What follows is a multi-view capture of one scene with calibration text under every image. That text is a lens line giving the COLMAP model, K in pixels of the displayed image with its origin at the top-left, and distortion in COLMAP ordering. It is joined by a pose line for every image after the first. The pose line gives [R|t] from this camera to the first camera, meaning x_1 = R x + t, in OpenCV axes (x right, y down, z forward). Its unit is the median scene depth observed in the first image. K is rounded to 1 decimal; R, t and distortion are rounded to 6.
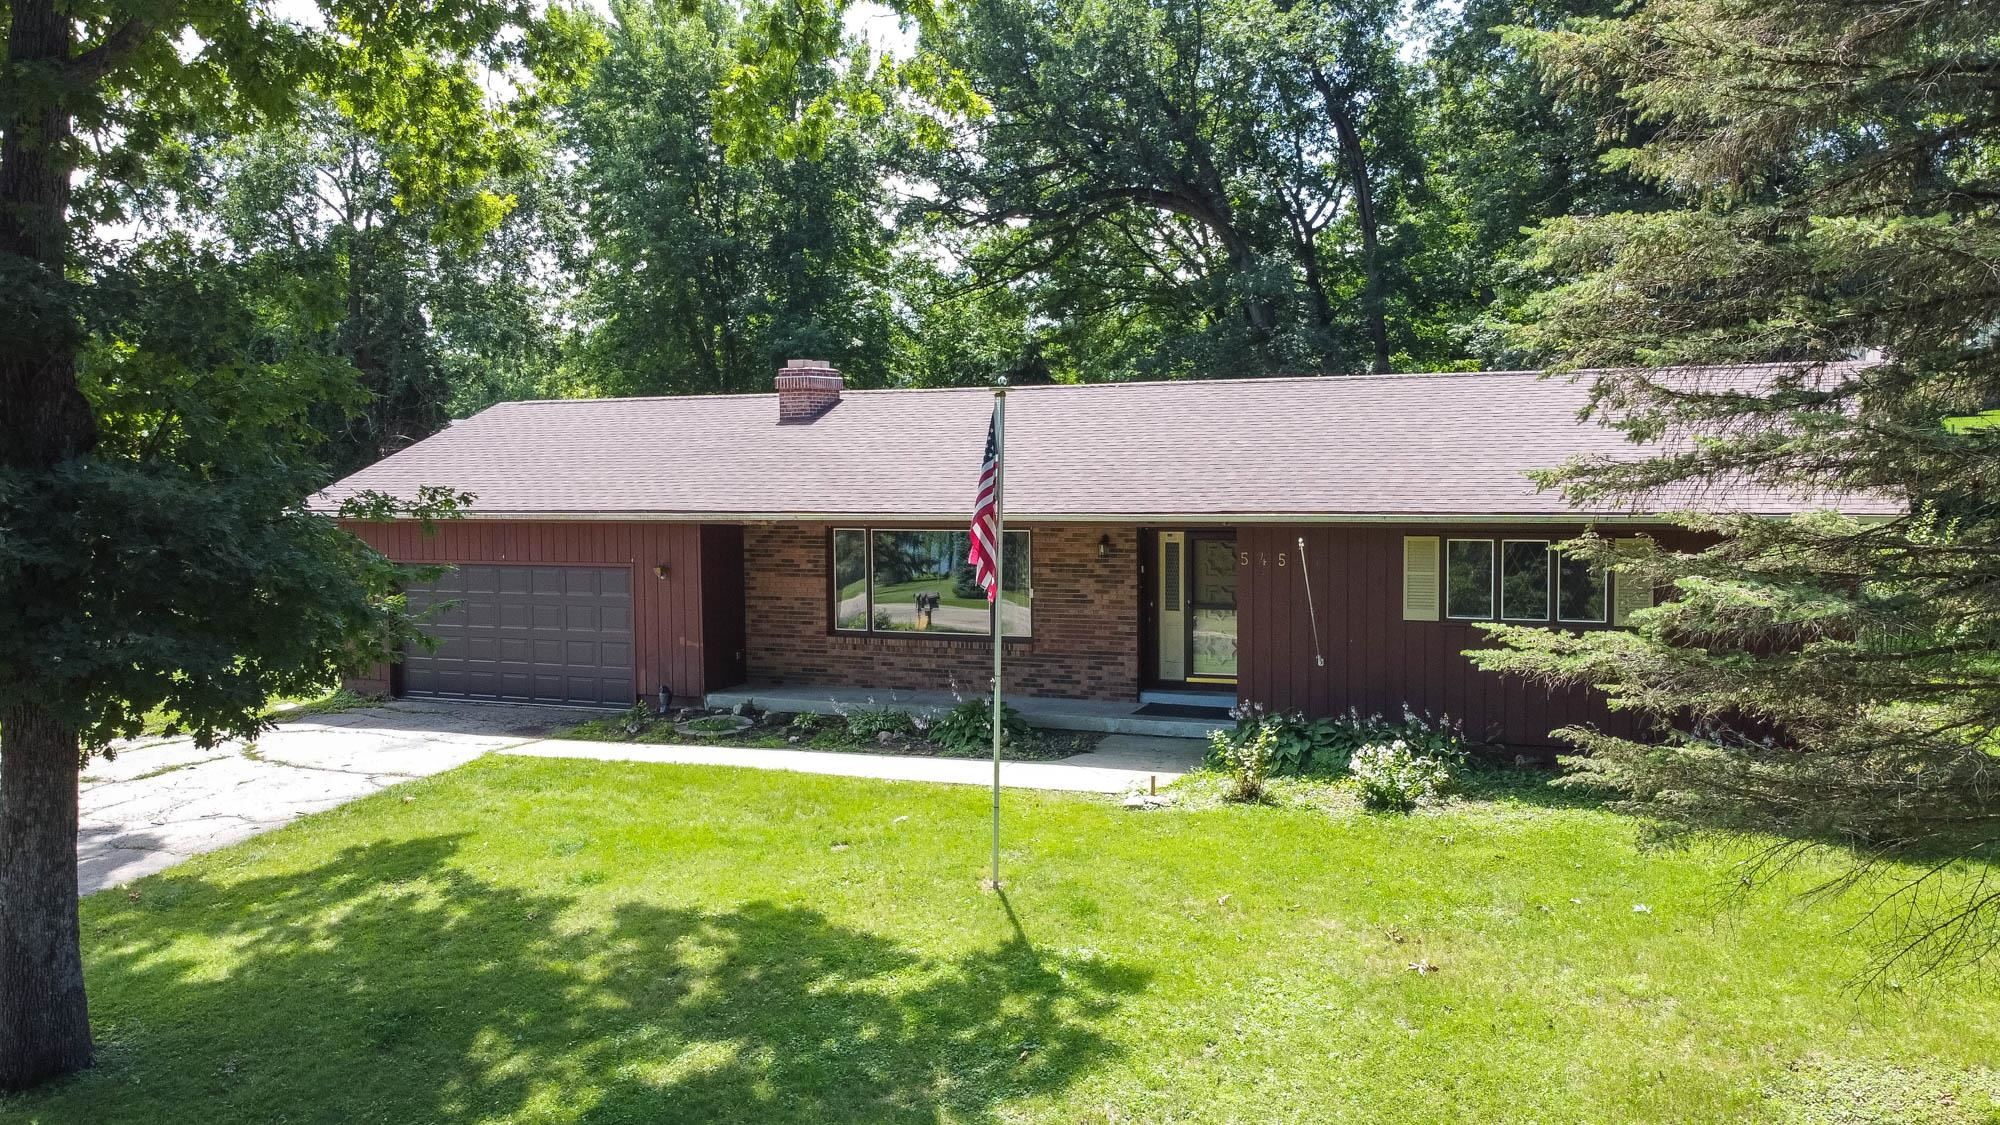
lens RADIAL K [[1518.6, 0, 996.6], [0, 1518.6, 555.2], [0, 0, 1]] dist [0.000628, -0.005095]
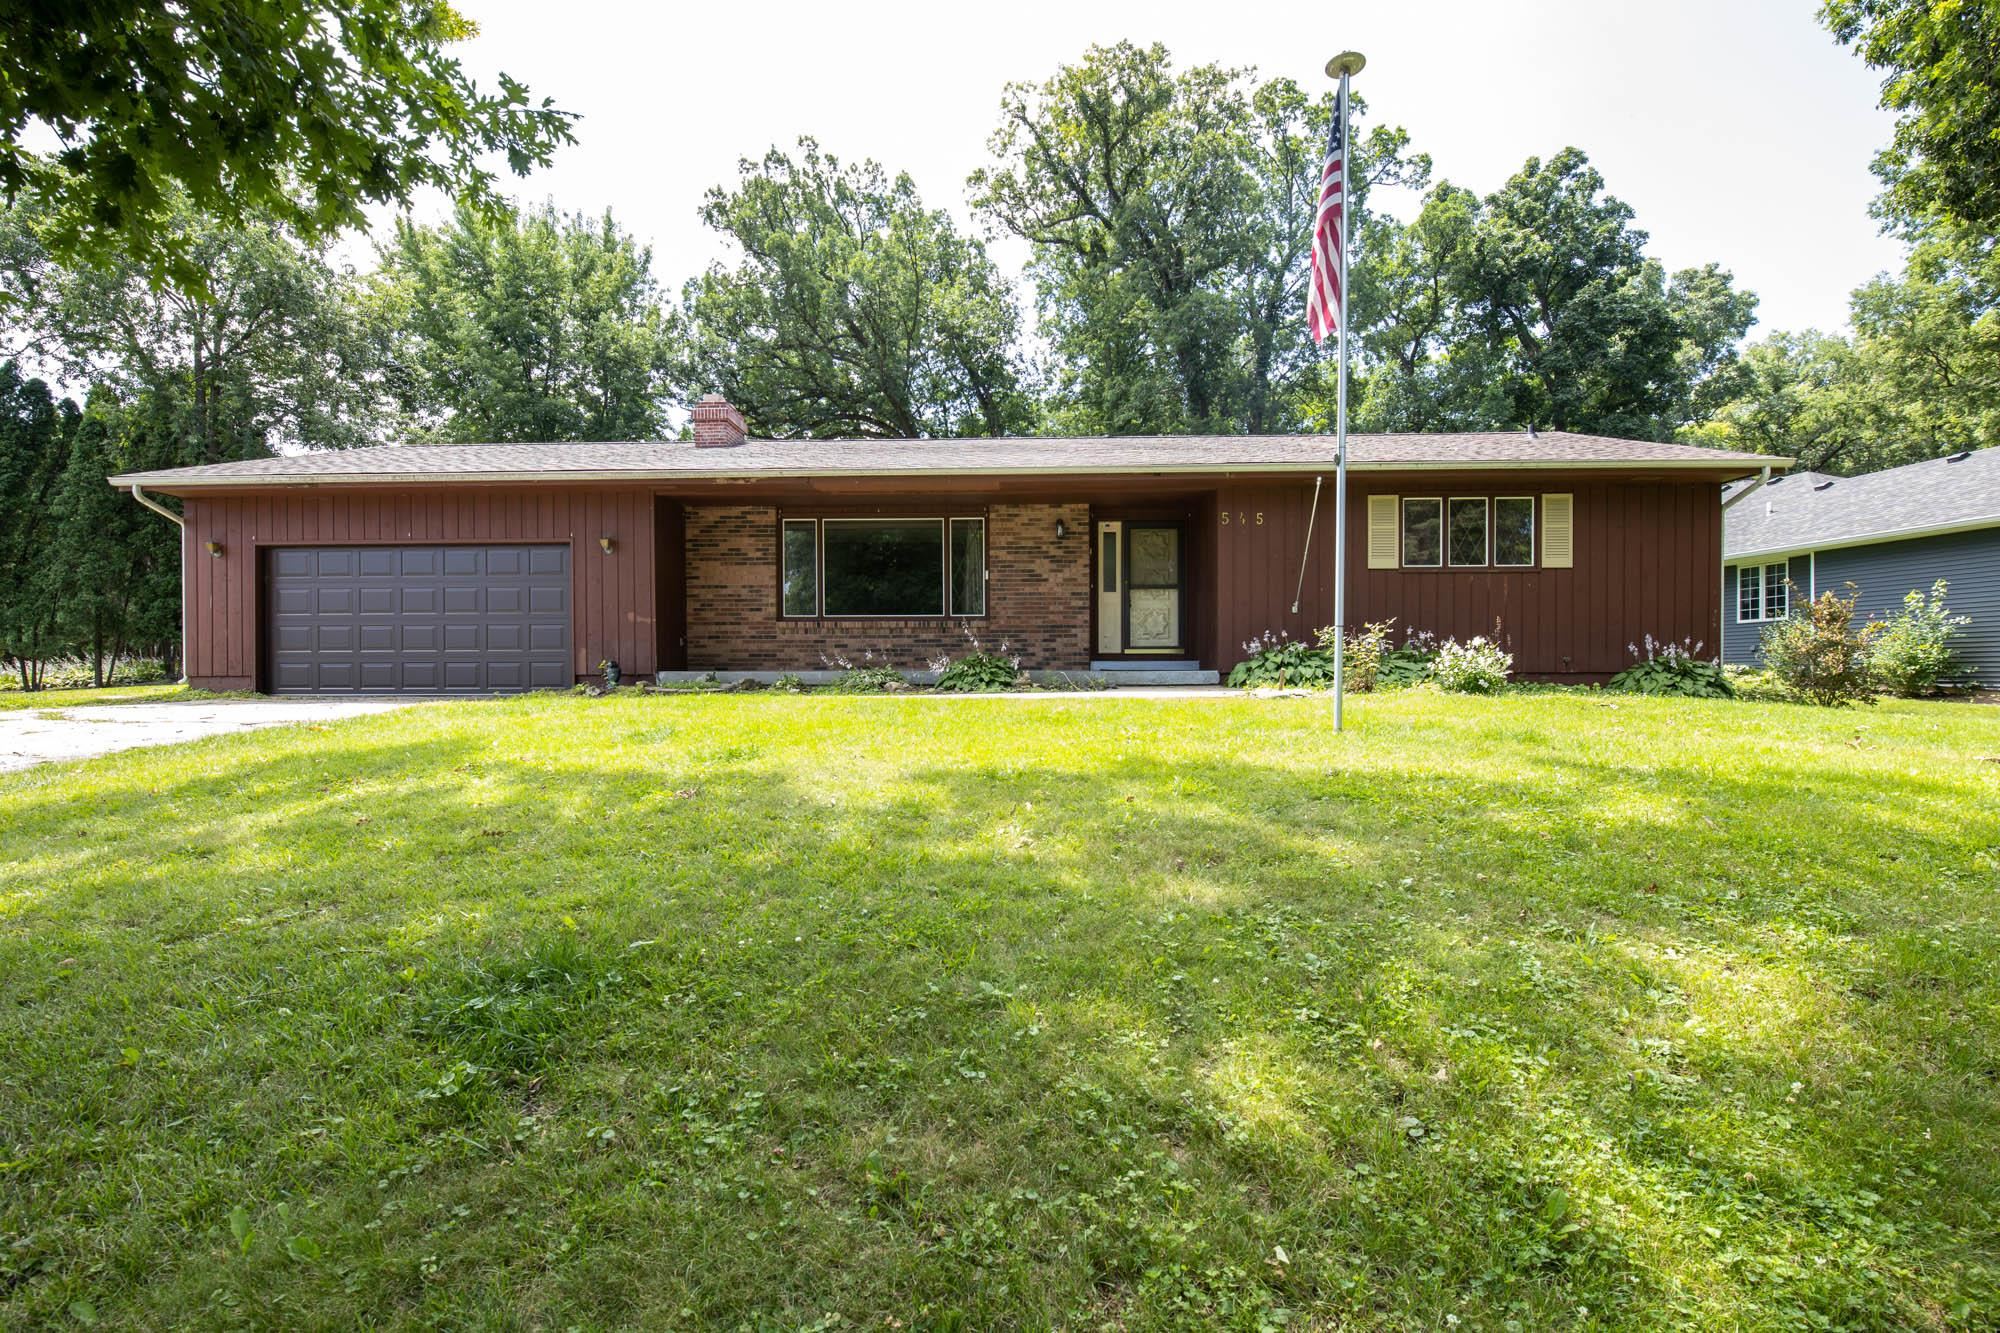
lens RADIAL K [[879.2, 0, 1000.0], [0, 879.2, 666.5], [0, 0, 1]] dist [-0.023842, -0.000263]
pose [[0.934944, 0.008783, 0.354687, -0.191259], [0.015242, 0.997776, -0.064887, 0.131851], [-0.354468, 0.066071, 0.932731, 0.414189]]
